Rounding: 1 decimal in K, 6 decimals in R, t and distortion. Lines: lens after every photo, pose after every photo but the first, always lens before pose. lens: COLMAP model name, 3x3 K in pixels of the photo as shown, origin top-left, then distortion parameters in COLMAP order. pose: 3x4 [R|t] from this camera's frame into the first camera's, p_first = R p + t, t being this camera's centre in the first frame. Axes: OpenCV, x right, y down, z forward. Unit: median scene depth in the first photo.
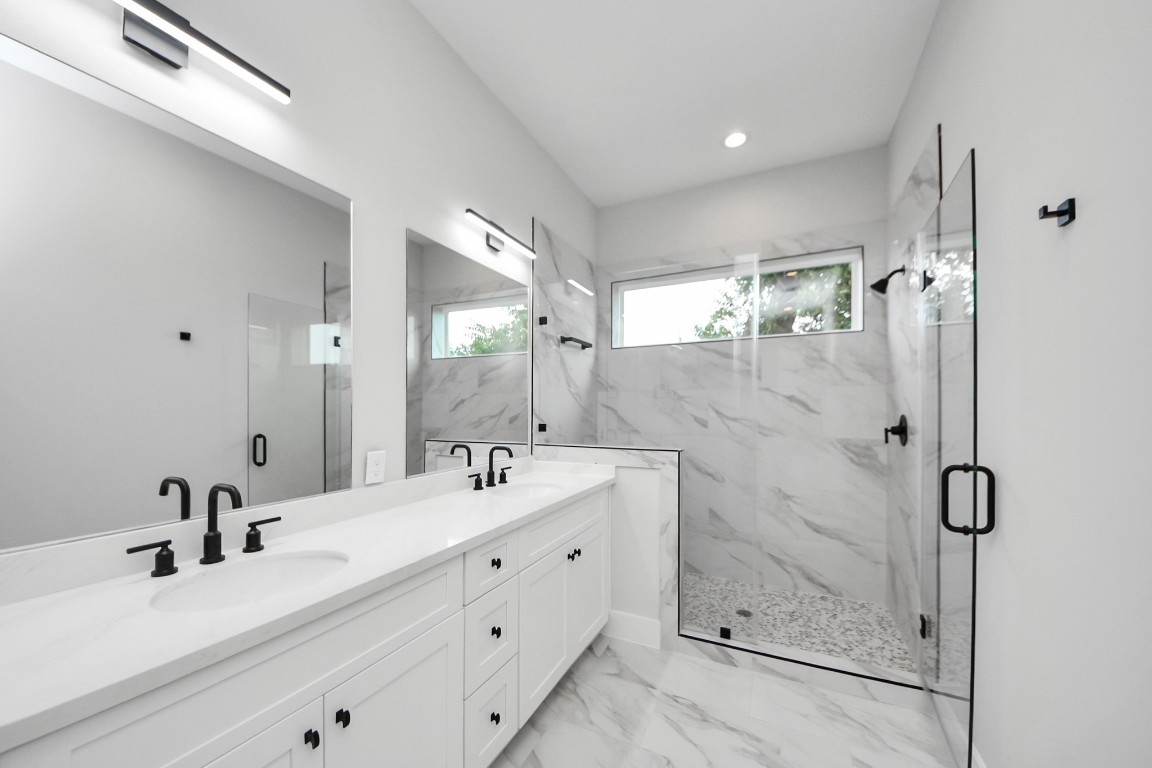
lens RADIAL K [[432.0, 0, 572.7], [0, 432.0, 390.7], [0, 0, 1]] dist [-0.002310, -0.000410]
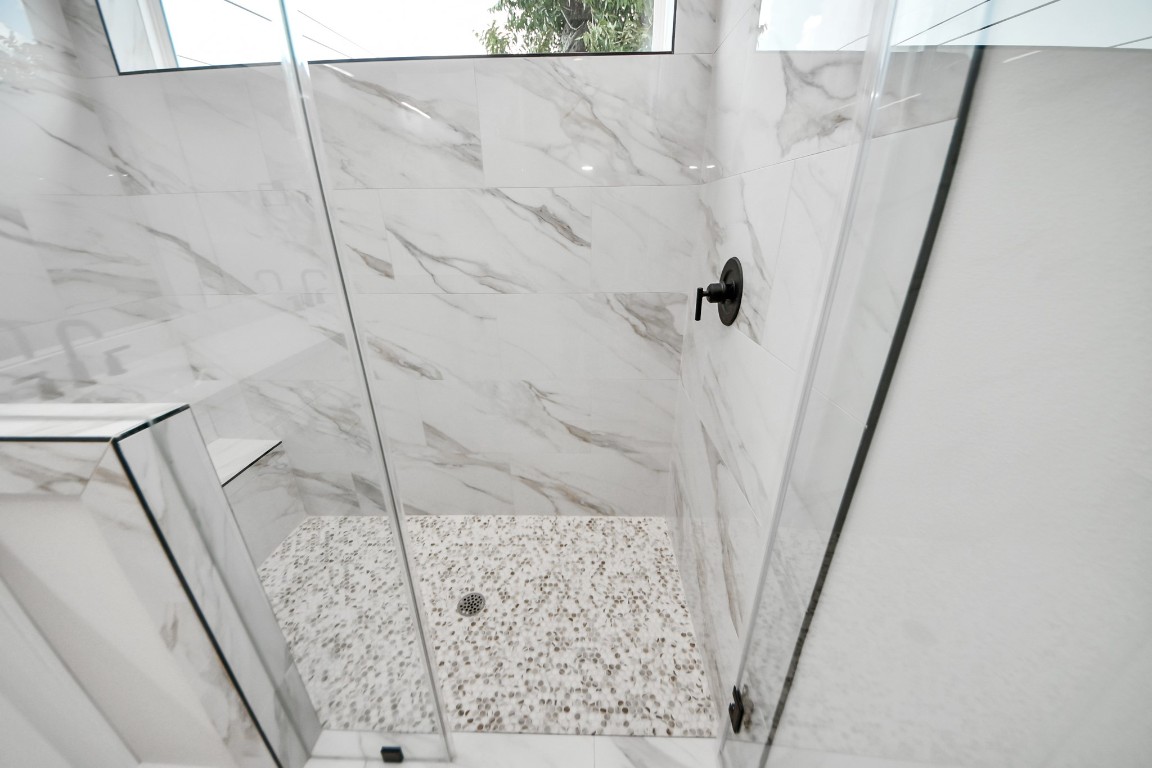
lens RADIAL K [[428.1, 0, 576.6], [0, 428.1, 390.5], [0, 0, 1]] dist [0.015010, -0.000207]
pose [[0.906146, -0.180940, 0.382309, 0.355170], [0.007760, 0.910838, 0.412691, -0.004462], [-0.422894, -0.370992, 0.826756, 0.550279]]
